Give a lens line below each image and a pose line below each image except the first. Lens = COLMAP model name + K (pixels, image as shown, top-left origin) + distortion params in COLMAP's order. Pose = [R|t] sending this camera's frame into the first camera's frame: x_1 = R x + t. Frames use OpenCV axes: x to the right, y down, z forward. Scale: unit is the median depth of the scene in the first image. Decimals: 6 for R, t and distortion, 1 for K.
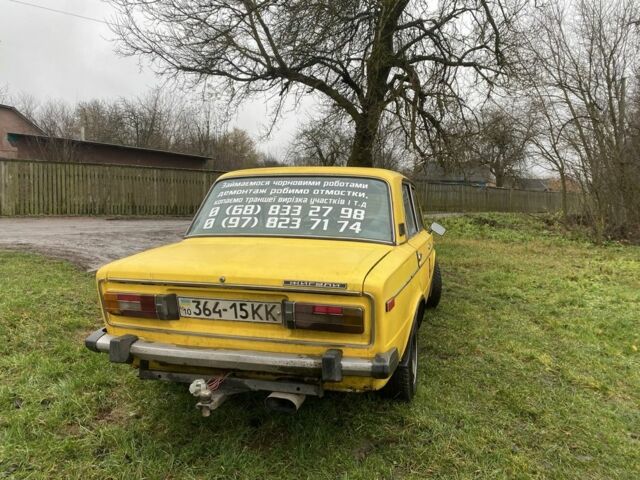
lens RADIAL K [[487.0, 0, 320.0], [0, 487.0, 240.0], [0, 0, 1]] dist [0.089441, -0.000971]
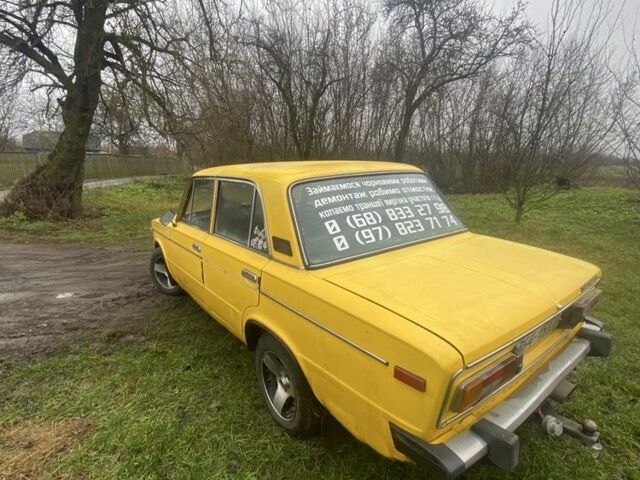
lens RADIAL K [[342.0, 0, 320.0], [0, 342.0, 240.0], [0, 0, 1]] dist [0.014795, -0.020647]
pose [[0.634767, -0.207804, 0.744237, -0.893944], [0.094075, 0.976778, 0.192496, -0.201747], [-0.766956, -0.052175, 0.639576, 0.902477]]
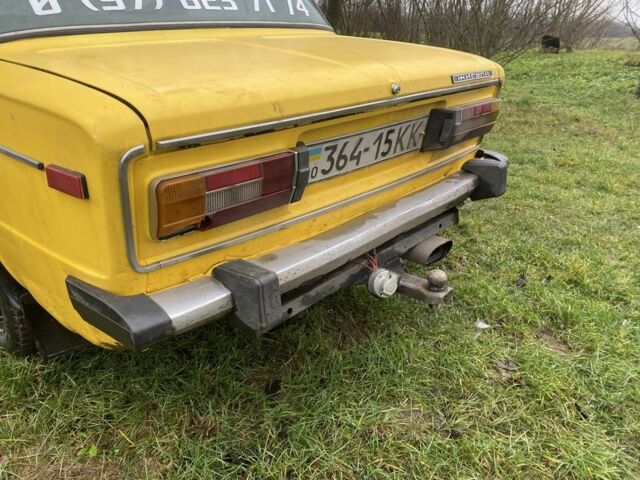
lens RADIAL K [[483.6, 0, 320.0], [0, 483.6, 240.0], [0, 0, 1]] dist [0.011065, -0.007788]
pose [[0.499746, -0.373601, 0.781458, -0.691722], [0.082481, 0.918623, 0.386430, 0.018377], [-0.862236, -0.128661, 0.489893, 0.753575]]
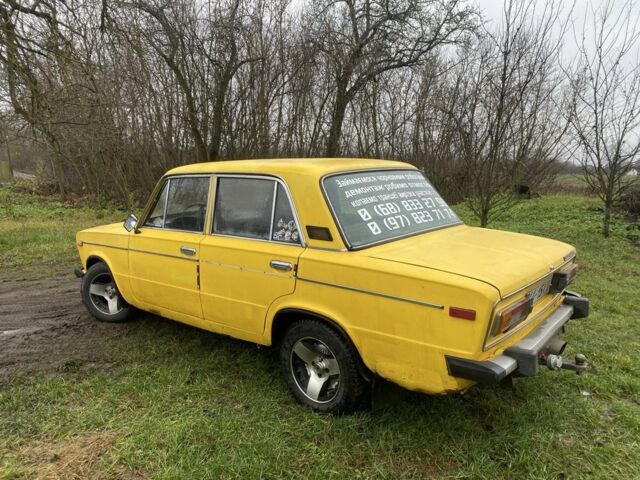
lens RADIAL K [[483.6, 0, 320.0], [0, 483.6, 240.0], [0, 0, 1]] dist [0.011065, -0.007788]
pose [[0.446653, -0.164351, 0.879483, -1.418031], [0.090334, 0.986245, 0.138425, -0.194008], [-0.890135, 0.017619, 0.455355, 0.925922]]
